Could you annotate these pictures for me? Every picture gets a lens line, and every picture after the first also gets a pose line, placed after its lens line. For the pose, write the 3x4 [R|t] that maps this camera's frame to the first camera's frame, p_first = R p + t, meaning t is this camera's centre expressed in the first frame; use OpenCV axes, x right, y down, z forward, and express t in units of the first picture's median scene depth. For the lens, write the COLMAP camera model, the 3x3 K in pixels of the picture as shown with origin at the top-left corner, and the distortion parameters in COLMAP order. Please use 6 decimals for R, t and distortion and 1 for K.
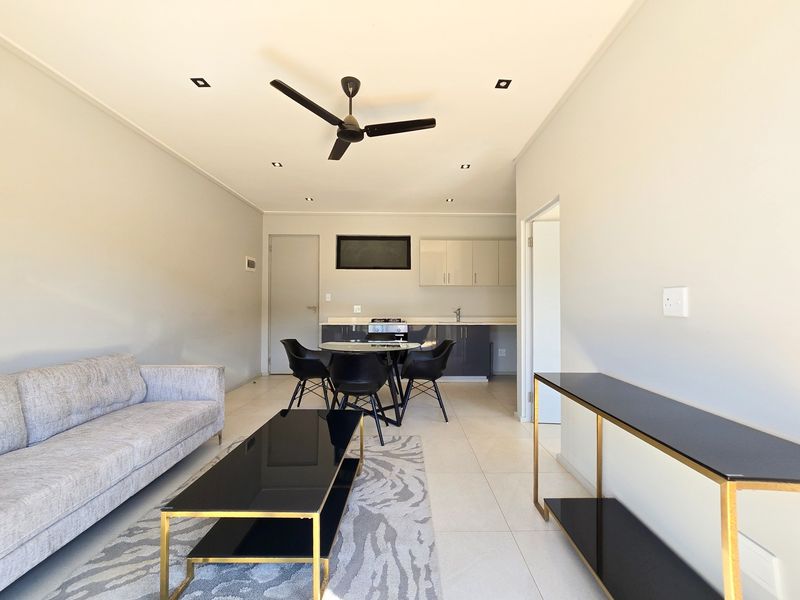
lens RADIAL K [[319.8, 0, 405.5], [0, 319.8, 298.8], [0, 0, 1]] dist [-0.001363, 0.000356]
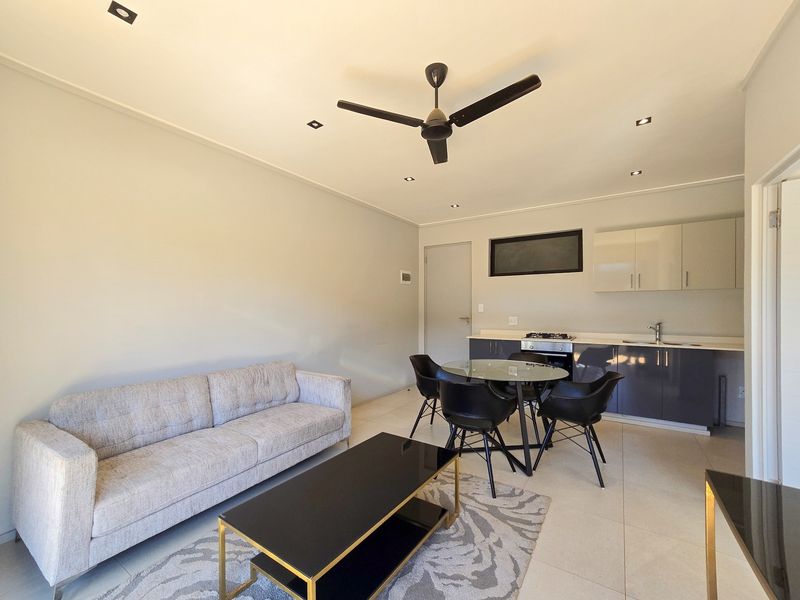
lens RADIAL K [[329.6, 0, 402.1], [0, 329.6, 307.0], [0, 0, 1]] dist [-0.003807, 0.002966]
pose [[0.834316, -0.006258, -0.551250, 0.163743], [0.014509, 0.999838, 0.010608, -0.035292], [0.551095, -0.016849, 0.834273, 0.138947]]
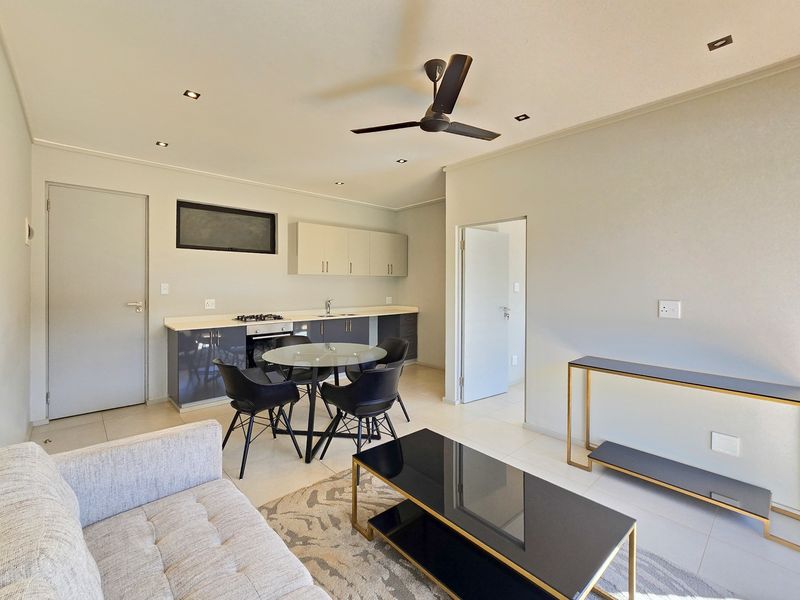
lens RADIAL K [[348.1, 0, 377.4], [0, 348.1, 283.7], [0, 0, 1]] dist [-0.003591, 0.000082]
pose [[0.779810, 0.001567, 0.626014, -0.617593], [-0.012443, 0.999838, 0.012998, -0.053917], [-0.625892, -0.017926, 0.779703, 0.232360]]
